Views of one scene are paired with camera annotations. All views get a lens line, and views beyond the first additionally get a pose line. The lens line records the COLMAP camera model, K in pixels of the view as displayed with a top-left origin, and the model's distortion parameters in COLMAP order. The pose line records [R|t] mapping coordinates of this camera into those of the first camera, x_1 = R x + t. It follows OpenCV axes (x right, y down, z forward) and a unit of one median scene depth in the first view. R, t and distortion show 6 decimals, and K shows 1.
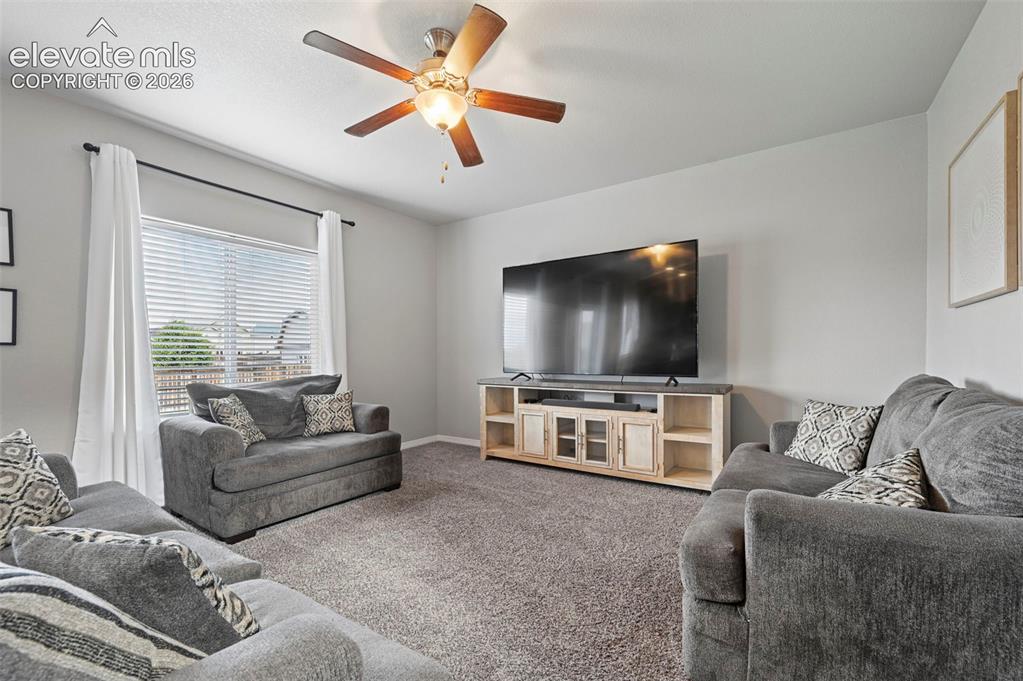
lens RADIAL K [[410.8, 0, 528.6], [0, 410.8, 358.3], [0, 0, 1]] dist [-0.005876, -0.000913]
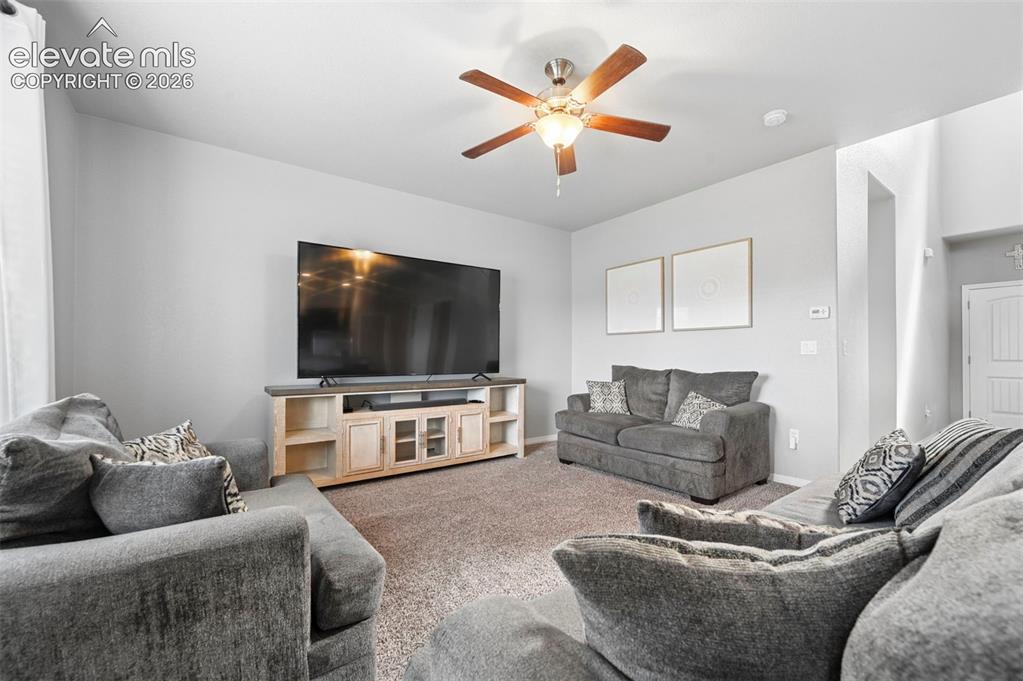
lens RADIAL K [[410.8, 0, 505.9], [0, 410.8, 349.6], [0, 0, 1]] dist [-0.005876, -0.000913]
pose [[0.362975, 0.015014, 0.931678, -0.804392], [0.004613, 0.999829, -0.017910, -0.004957], [-0.931788, 0.010799, 0.362843, 0.467489]]
